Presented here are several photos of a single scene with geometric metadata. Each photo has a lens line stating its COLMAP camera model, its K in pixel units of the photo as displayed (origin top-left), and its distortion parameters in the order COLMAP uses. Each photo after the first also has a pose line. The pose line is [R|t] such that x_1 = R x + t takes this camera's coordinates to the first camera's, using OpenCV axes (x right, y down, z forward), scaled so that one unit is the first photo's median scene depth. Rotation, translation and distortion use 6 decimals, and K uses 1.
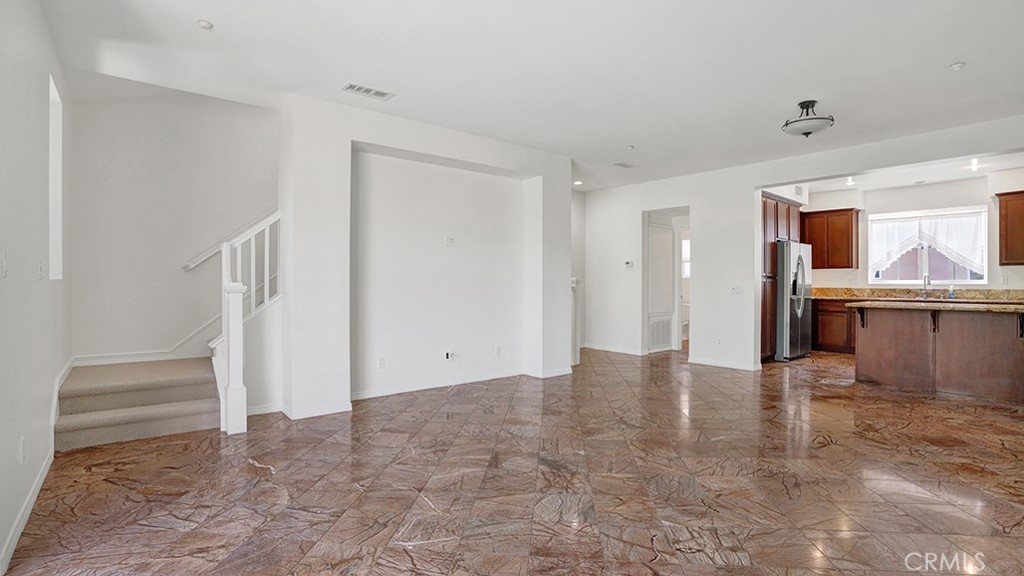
lens RADIAL K [[482.8, 0, 510.2], [0, 482.8, 285.6], [0, 0, 1]] dist [-0.080923, 0.034840]
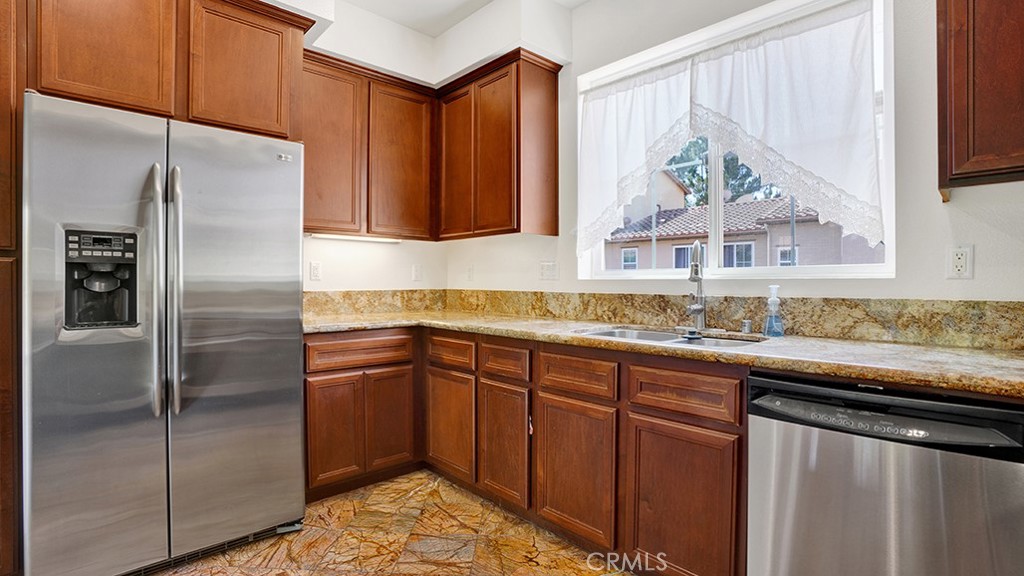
lens RADIAL K [[482.8, 0, 510.2], [0, 482.8, 285.6], [0, 0, 1]] dist [-0.080923, 0.034840]
pose [[0.996897, -0.004403, 0.078595, 0.834587], [0.004022, 0.999979, 0.005008, -0.001604], [-0.078615, -0.004677, 0.996894, 0.789632]]
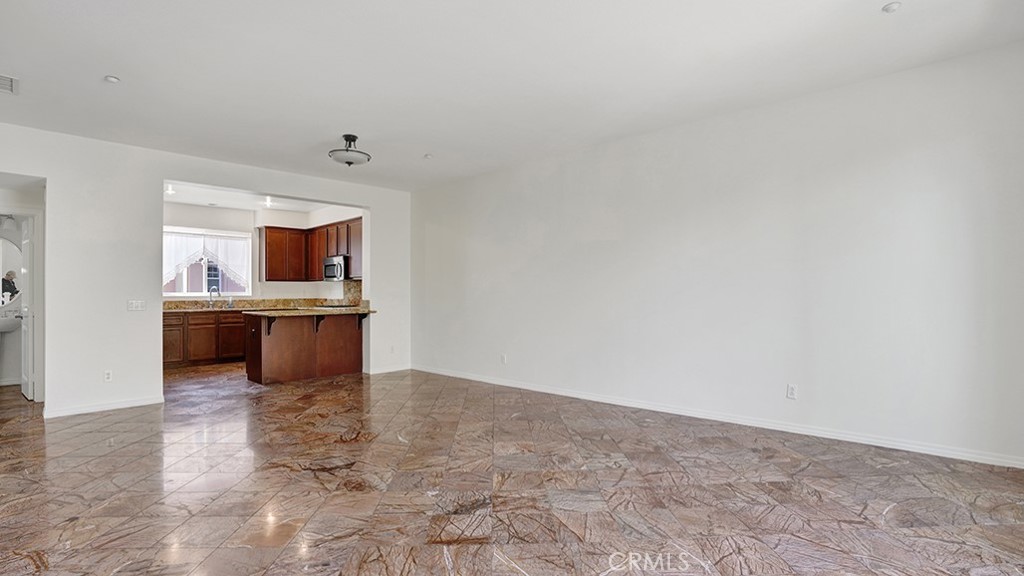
lens RADIAL K [[482.8, 0, 510.2], [0, 482.8, 285.6], [0, 0, 1]] dist [-0.080923, 0.034840]
pose [[-0.128181, 0.015262, 0.991633, -0.350284], [0.013377, 0.999817, -0.013659, -0.003262], [-0.991661, 0.011514, -0.128362, 0.473888]]
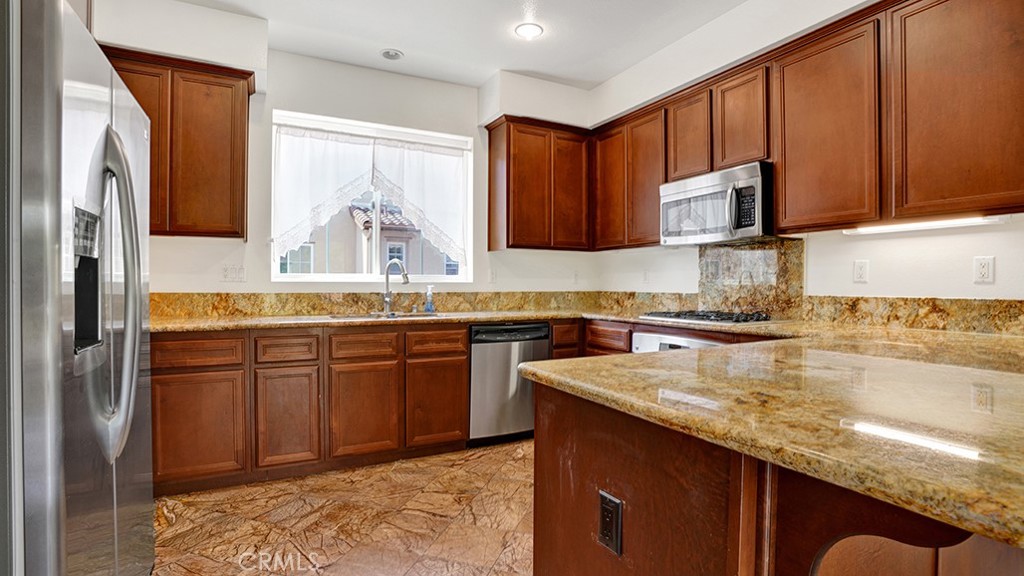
lens RADIAL K [[476.8, 0, 507.7], [0, 476.8, 294.0], [0, 0, 1]] dist [-0.025184, 0.000048]
pose [[0.205218, -0.023511, 0.978434, 0.497310], [0.000778, 0.999715, 0.023859, -0.003415], [-0.978716, -0.004135, 0.205178, 0.862990]]
